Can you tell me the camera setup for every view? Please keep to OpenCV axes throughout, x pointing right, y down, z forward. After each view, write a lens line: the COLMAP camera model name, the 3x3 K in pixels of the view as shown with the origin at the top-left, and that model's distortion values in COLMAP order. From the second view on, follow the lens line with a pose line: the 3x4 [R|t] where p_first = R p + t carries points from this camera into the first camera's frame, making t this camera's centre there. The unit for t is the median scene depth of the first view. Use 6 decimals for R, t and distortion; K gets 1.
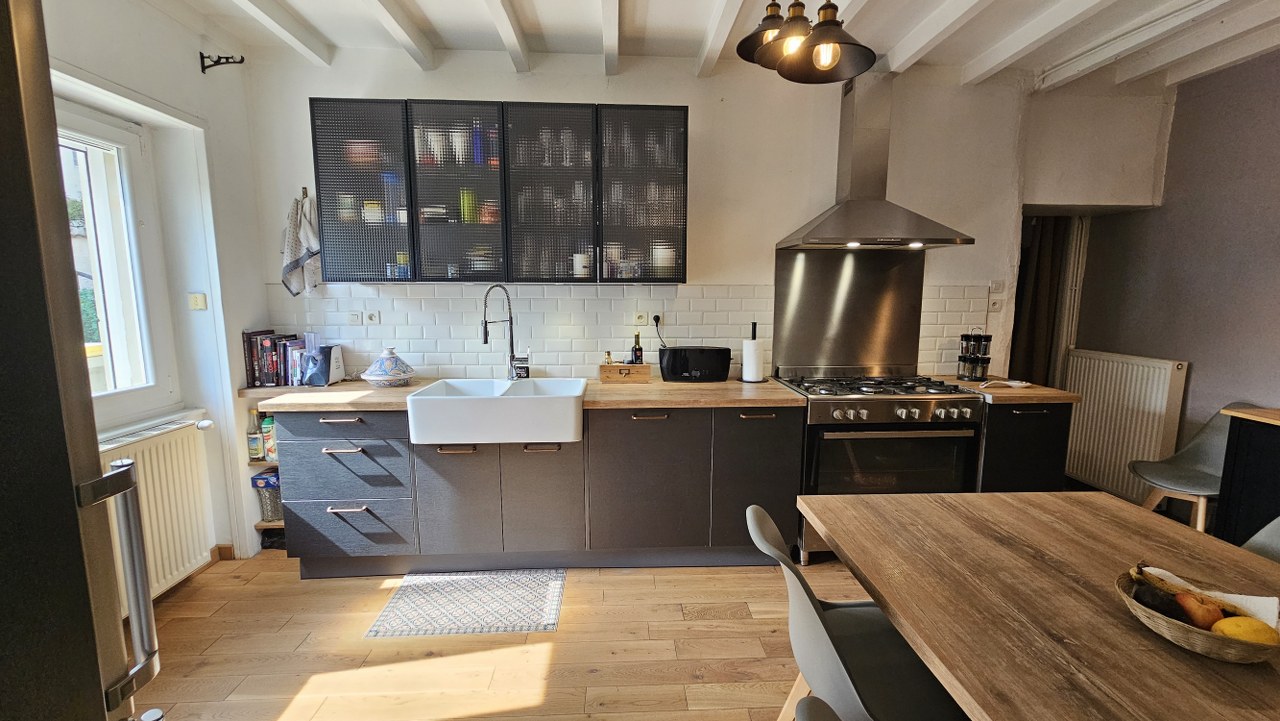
lens RADIAL K [[512.8, 0, 645.2], [0, 512.8, 357.7], [0, 0, 1]] dist [0.000104, 0.000023]
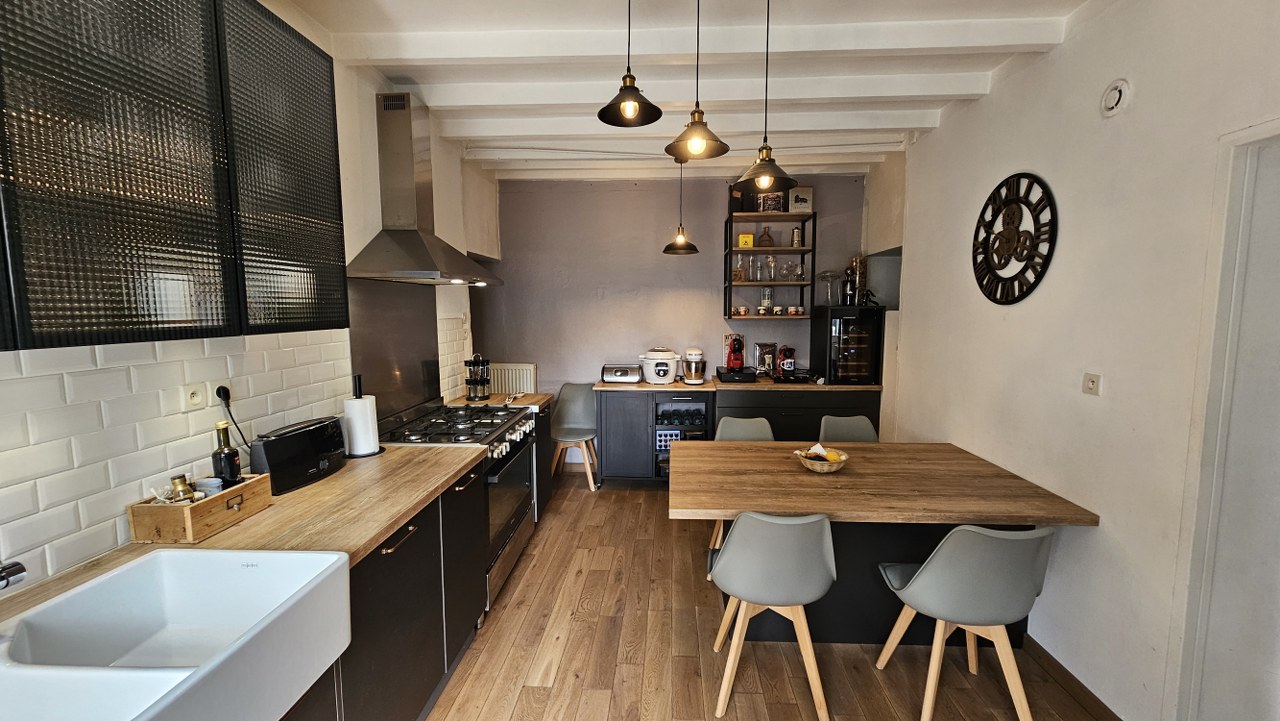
lens RADIAL K [[512.8, 0, 645.2], [0, 512.8, 357.7], [0, 0, 1]] dist [0.000104, 0.000023]
pose [[0.098891, -0.100873, 0.989972, -0.537719], [0.125506, 0.988169, 0.088152, -0.119565], [-0.987152, 0.115530, 0.110381, 0.563063]]
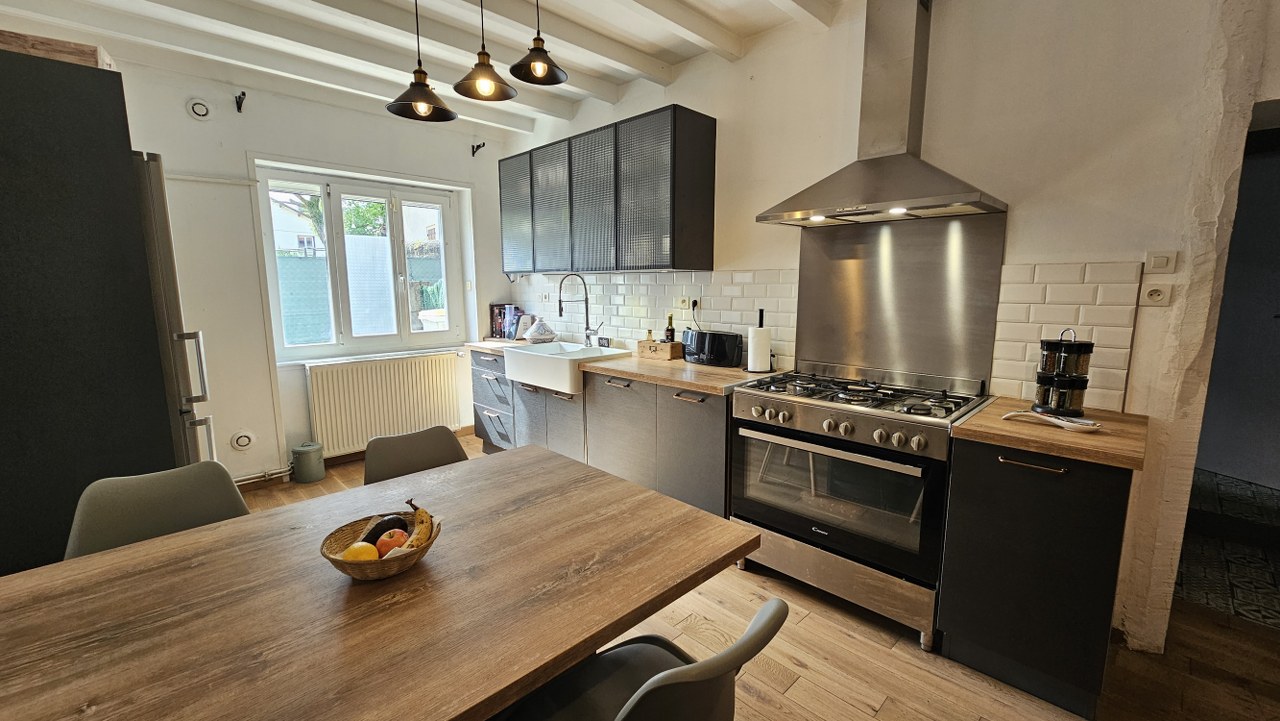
lens RADIAL K [[512.8, 0, 645.2], [0, 512.8, 357.7], [0, 0, 1]] dist [0.000104, 0.000023]
pose [[0.676402, 0.103223, -0.729263, 0.849966], [-0.090312, 0.994283, 0.056969, -0.016399], [0.730974, 0.027328, 0.681858, 0.228921]]
